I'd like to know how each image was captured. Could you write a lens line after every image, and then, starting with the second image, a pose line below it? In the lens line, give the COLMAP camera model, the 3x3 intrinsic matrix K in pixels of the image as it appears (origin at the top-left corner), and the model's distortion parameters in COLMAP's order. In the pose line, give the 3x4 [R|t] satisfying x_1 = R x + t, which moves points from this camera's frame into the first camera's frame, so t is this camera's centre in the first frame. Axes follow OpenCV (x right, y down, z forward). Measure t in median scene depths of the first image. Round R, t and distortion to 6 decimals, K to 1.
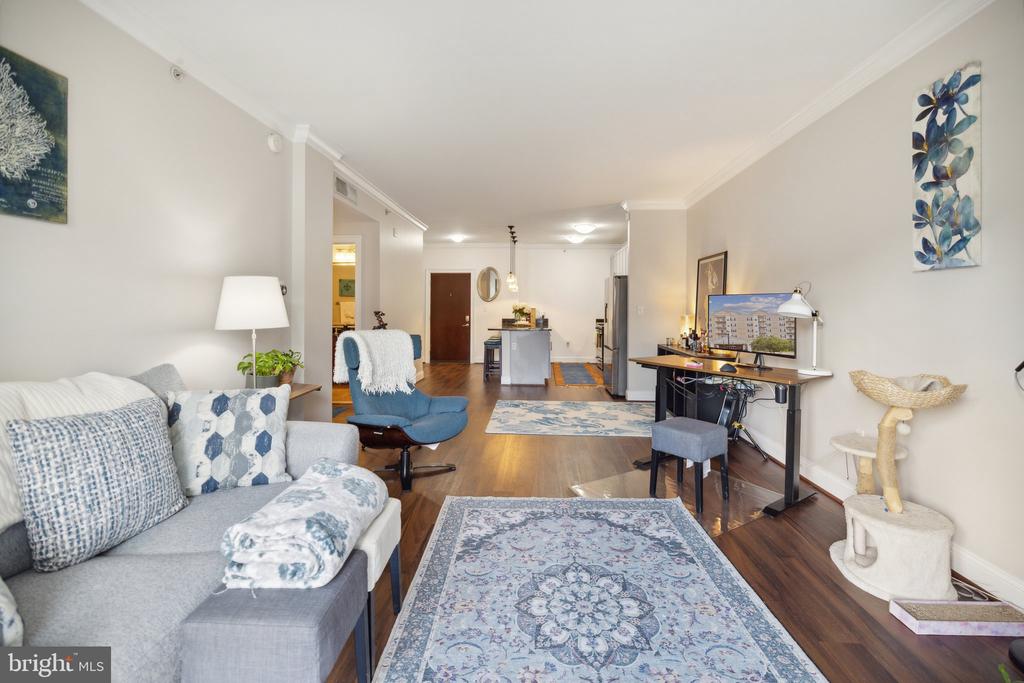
lens RADIAL K [[442.7, 0, 512.1], [0, 442.7, 306.5], [0, 0, 1]] dist [0.003431, 0.000232]
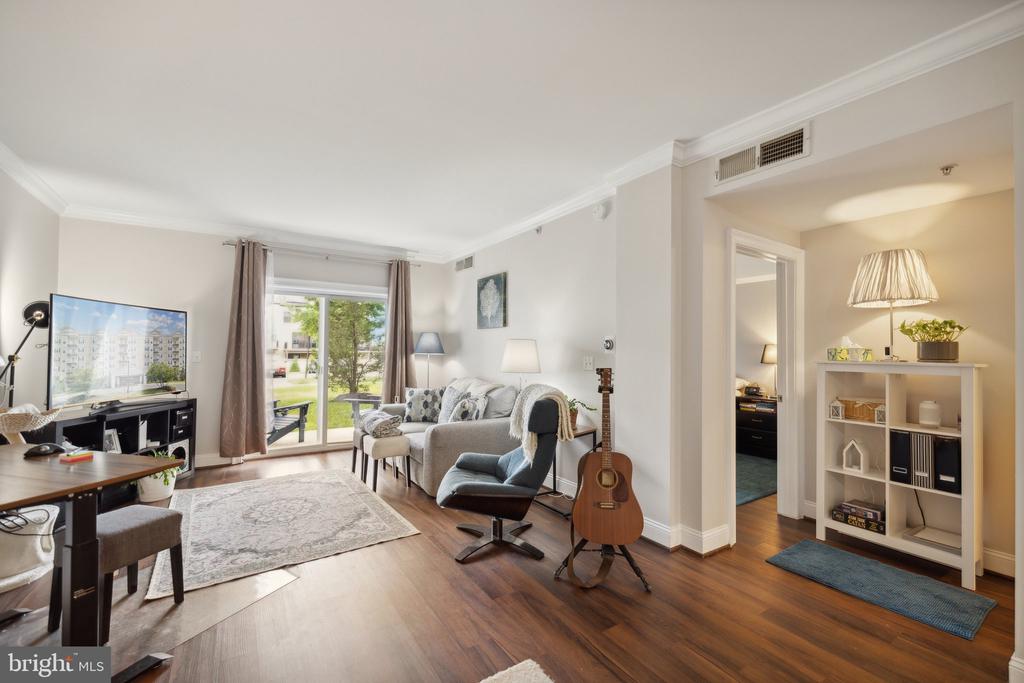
lens RADIAL K [[432.8, 0, 512.3], [0, 432.8, 344.5], [0, 0, 1]] dist [0.004911, -0.000177]
pose [[-0.806496, -0.021580, -0.590845, 0.408520], [-0.011173, 0.999711, -0.021262, -0.021649], [0.591133, -0.010547, -0.806505, 2.617035]]
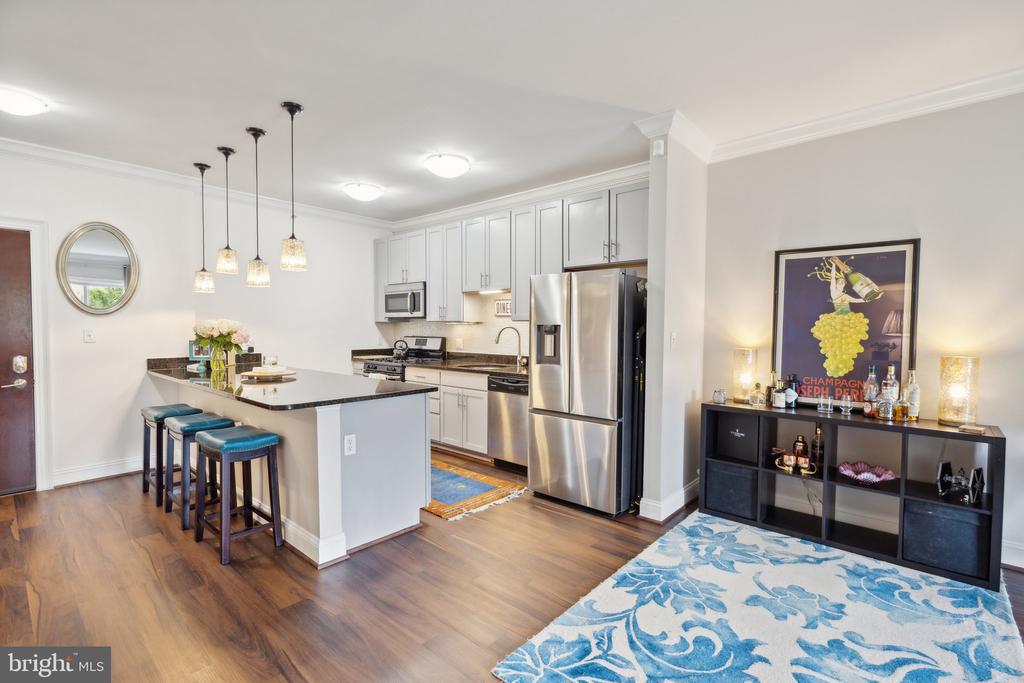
lens RADIAL K [[470.7, 0, 512.0], [0, 470.7, 341.5], [0, 0, 1]] dist [-0.001678, 0.000422]
pose [[0.619865, -0.027657, 0.784221, -0.669666], [-0.004692, 0.999230, 0.038948, -0.027436], [-0.784694, -0.027822, 0.619258, 2.139998]]
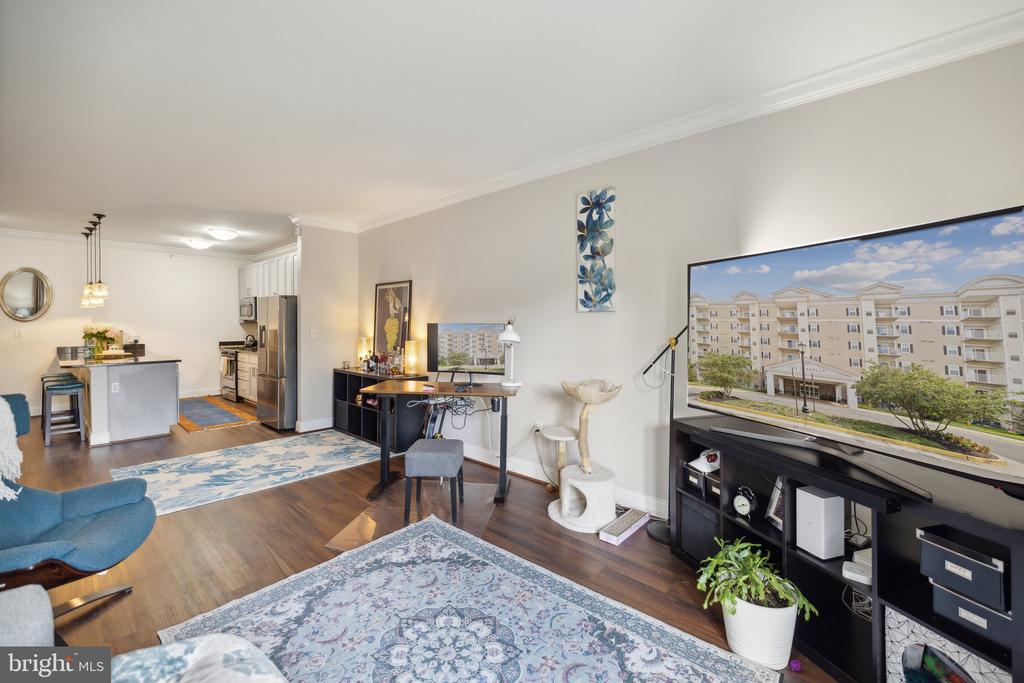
lens RADIAL K [[439.3, 0, 511.0], [0, 439.3, 322.6], [0, 0, 1]] dist [0.004169, 0.000343]
pose [[0.643240, -0.007876, 0.765624, -0.406074], [0.002904, 0.999965, 0.007847, -0.056044], [-0.765659, -0.002824, 0.643240, 0.216381]]
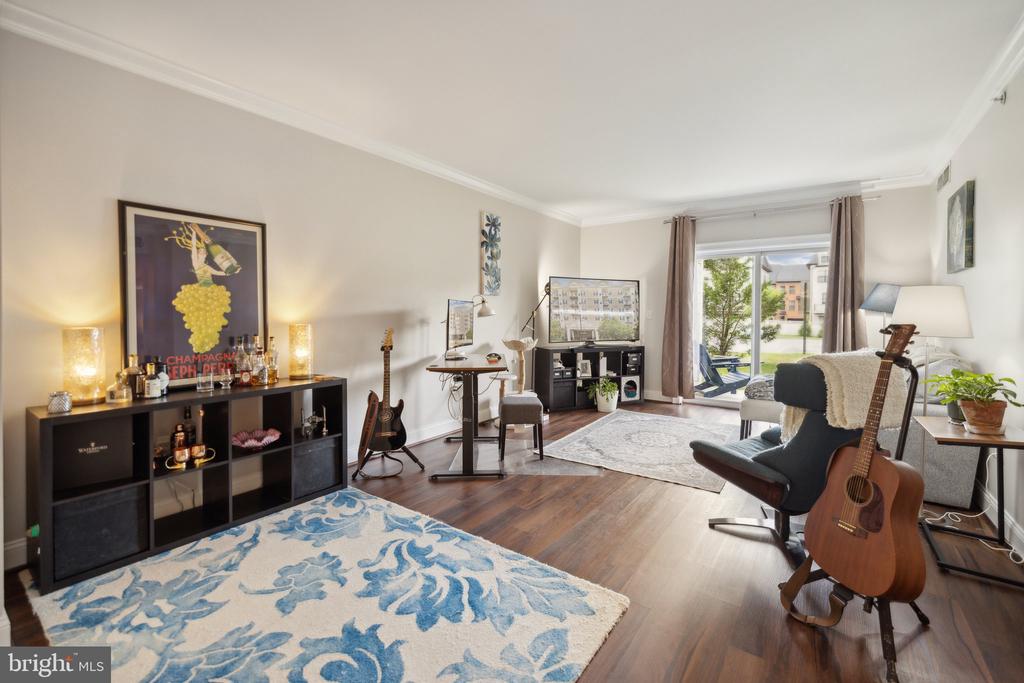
lens RADIAL K [[438.1, 0, 512.9], [0, 438.1, 318.4], [0, 0, 1]] dist [0.001463, 0.000080]
pose [[-0.843160, -0.018184, 0.537356, -0.373514], [-0.011853, 0.999814, 0.015234, 0.003058], [-0.537533, 0.006476, -0.843218, 2.803246]]
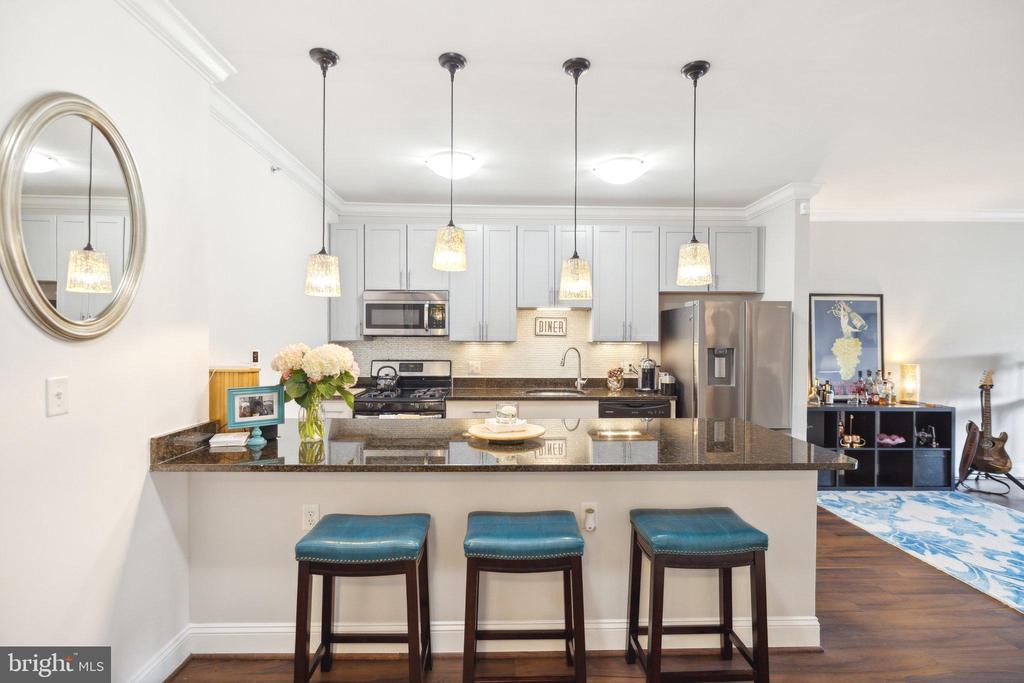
lens RADIAL K [[469.3, 0, 512.0], [0, 469.3, 341.5], [0, 0, 1]] dist [-0.003099, 0.000078]
pose [[-0.081231, -0.016080, 0.996566, -0.959852], [-0.009111, 0.999840, 0.015390, -0.064702], [-0.996654, -0.007829, -0.081364, 3.898518]]
